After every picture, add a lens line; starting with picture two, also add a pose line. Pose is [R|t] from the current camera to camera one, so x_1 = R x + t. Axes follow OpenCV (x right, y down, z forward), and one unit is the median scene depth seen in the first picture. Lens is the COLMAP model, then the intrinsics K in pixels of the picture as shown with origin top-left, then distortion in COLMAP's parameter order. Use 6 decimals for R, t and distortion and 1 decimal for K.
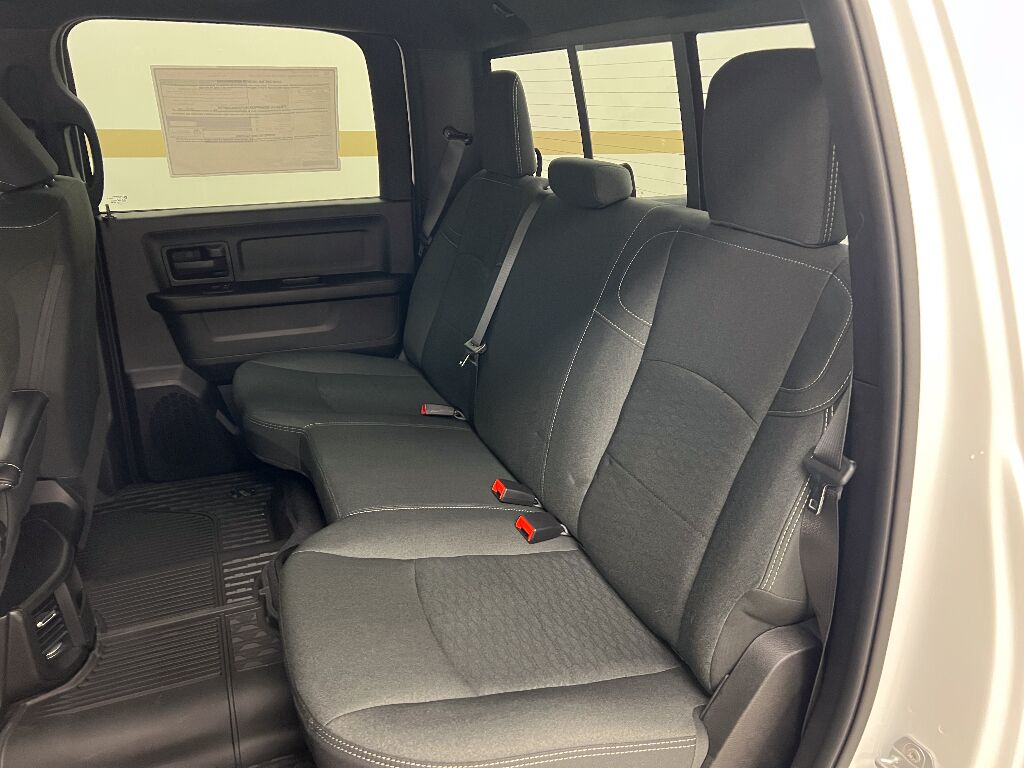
lens RADIAL K [[780.1, 0, 525.7], [0, 780.1, 391.6], [0, 0, 1]] dist [0.091701, -0.126806]
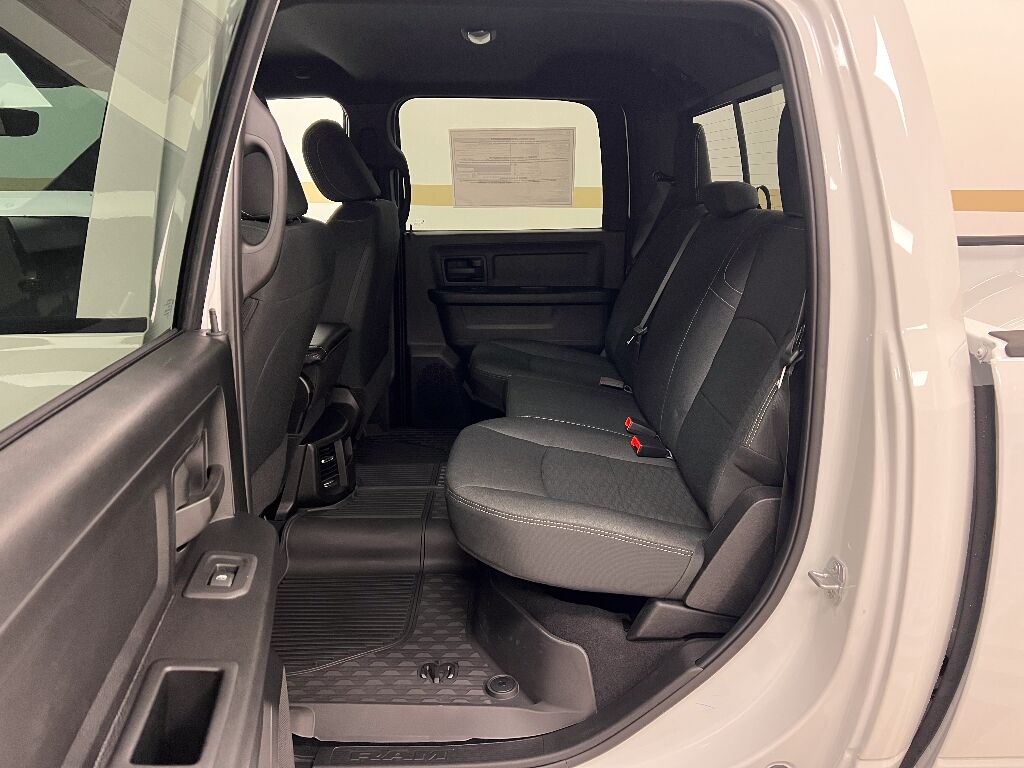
lens RADIAL K [[770.5, 0, 512.0], [0, 770.5, 384.0], [0, 0, 1]] dist [0.080984, -0.130767]
pose [[0.925552, 0.093952, -0.366778, 0.188100], [-0.131530, 0.988177, -0.078784, 0.138664], [0.355039, 0.121161, 0.926967, -0.208194]]
